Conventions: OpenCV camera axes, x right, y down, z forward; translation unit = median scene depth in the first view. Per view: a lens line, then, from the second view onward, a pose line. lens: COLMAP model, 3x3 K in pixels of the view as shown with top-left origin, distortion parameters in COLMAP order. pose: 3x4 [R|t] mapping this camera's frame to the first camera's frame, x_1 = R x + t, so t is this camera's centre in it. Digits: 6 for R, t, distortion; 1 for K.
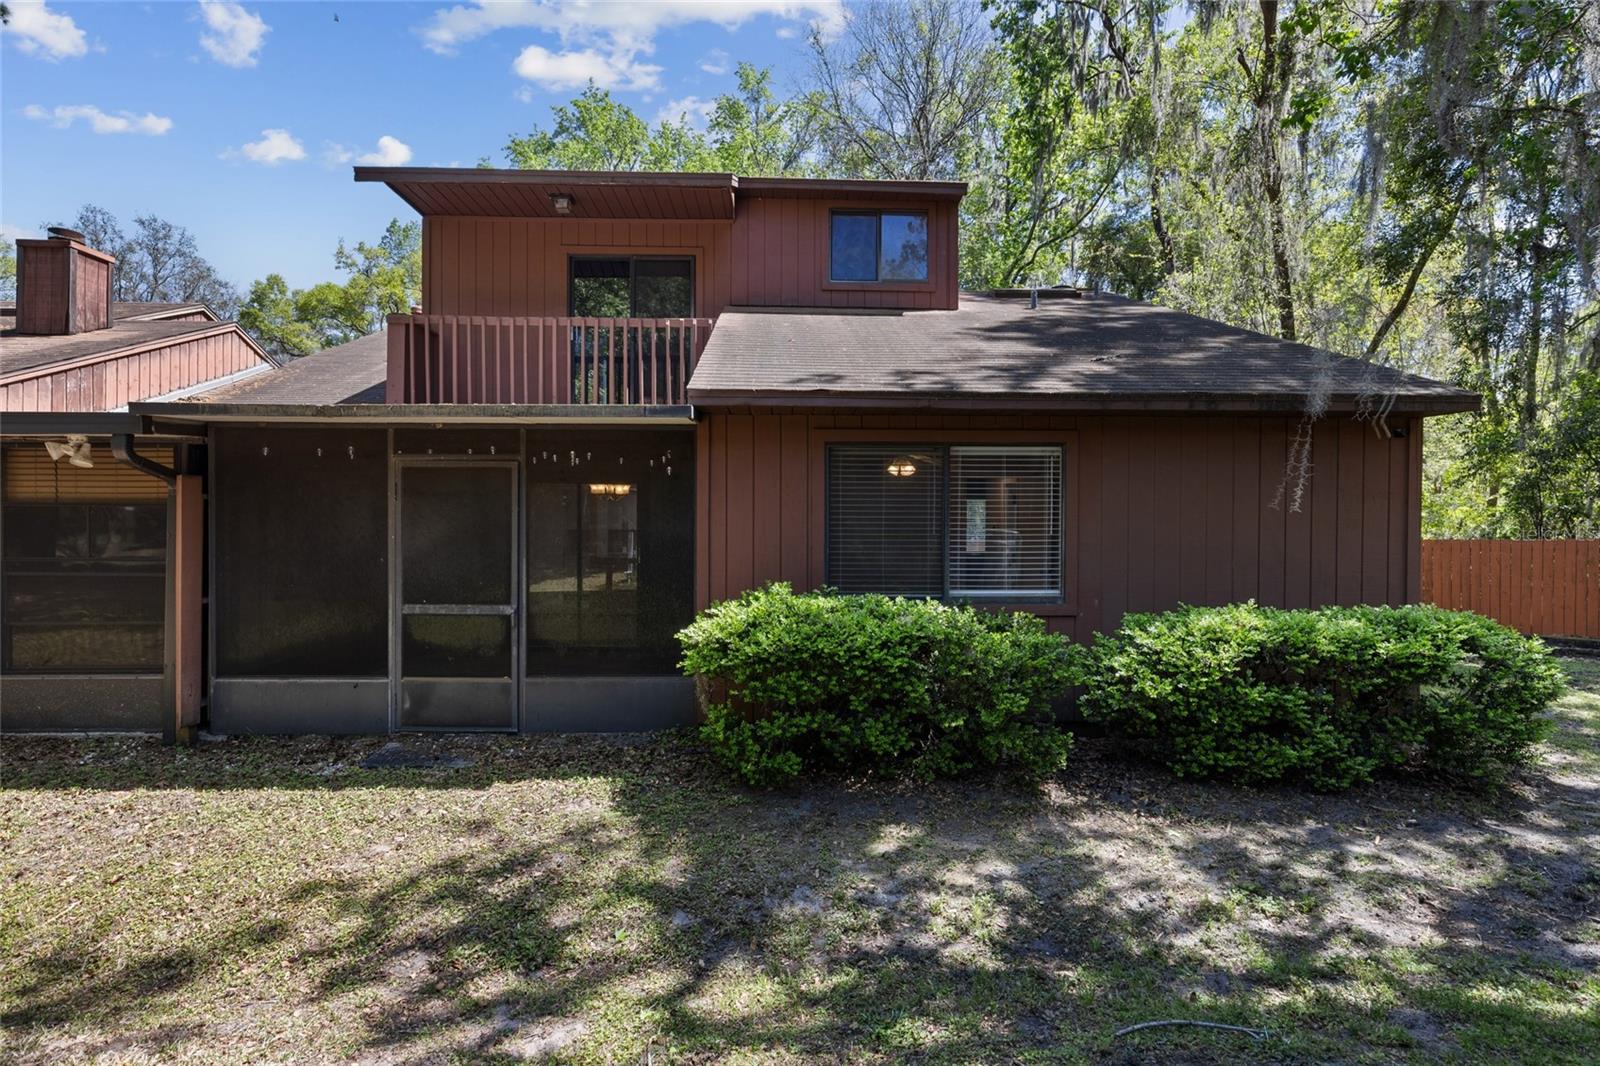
lens RADIAL K [[805.2, 0, 800.6], [0, 805.2, 530.3], [0, 0, 1]] dist [-0.014751, -0.000727]
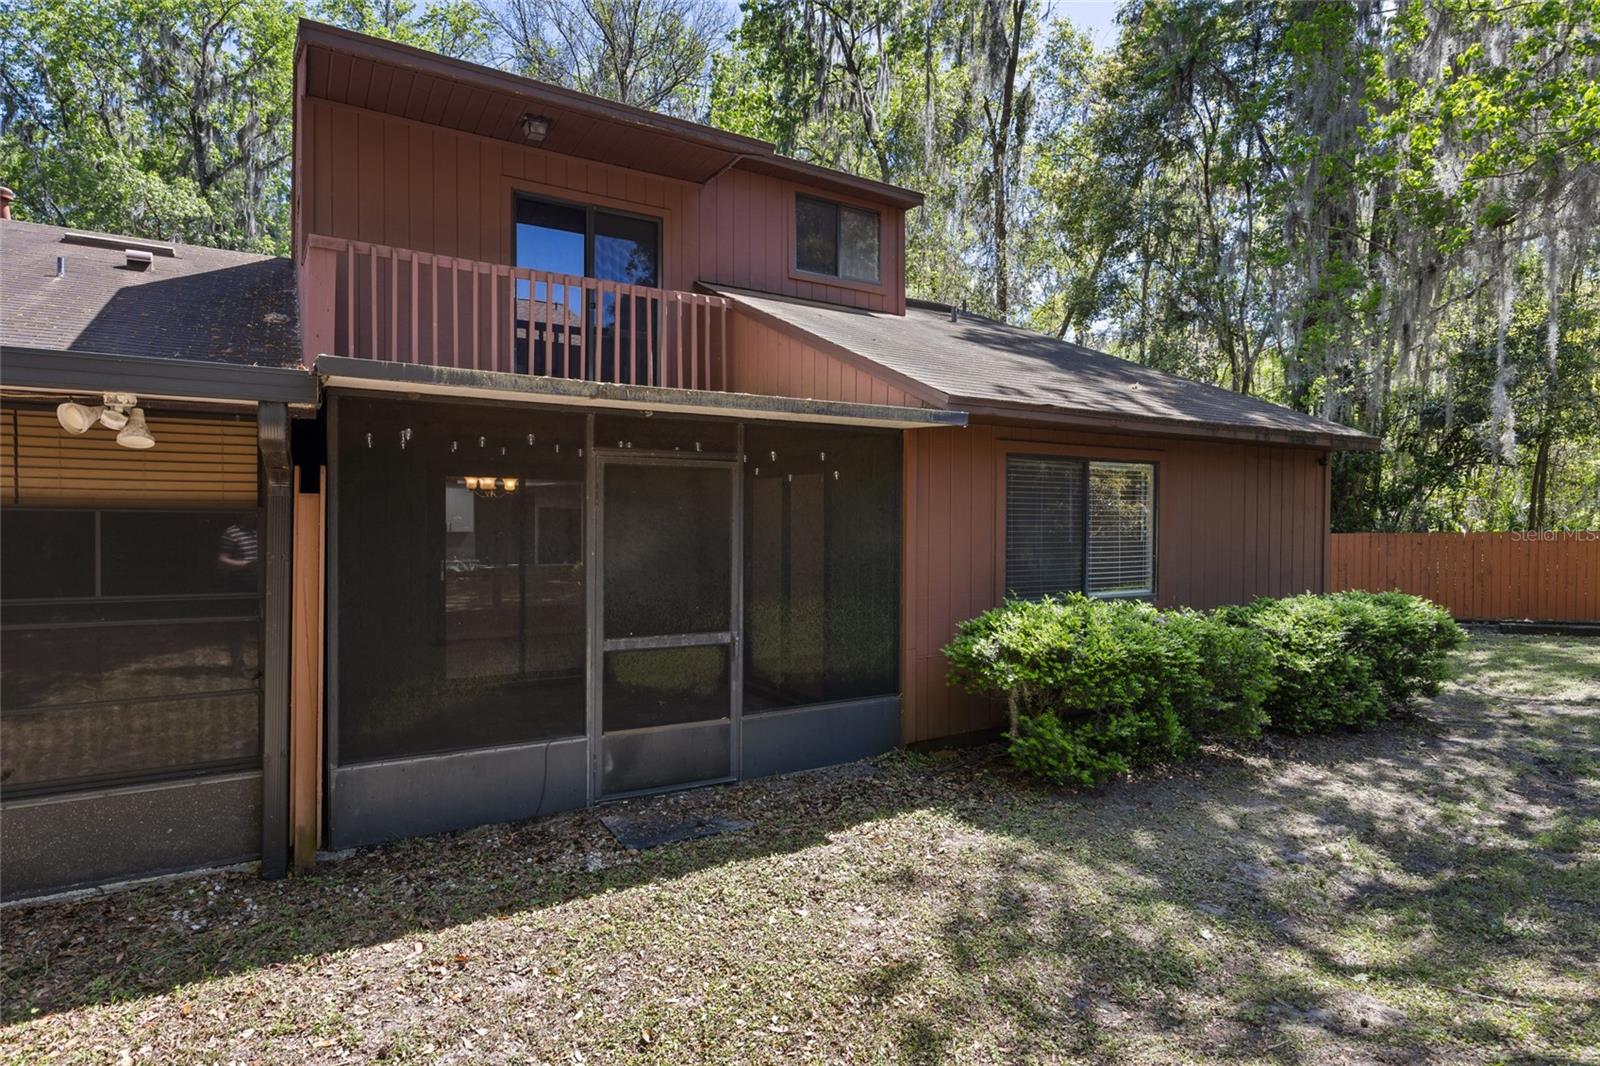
lens RADIAL K [[867.0, 0, 800.4], [0, 867.0, 534.8], [0, 0, 1]] dist [-0.021101, 0.001515]
pose [[0.867431, -0.006847, 0.497510, -0.768542], [-0.001793, 0.999856, 0.016887, -0.024984], [-0.497554, -0.015540, 0.867294, 0.179060]]
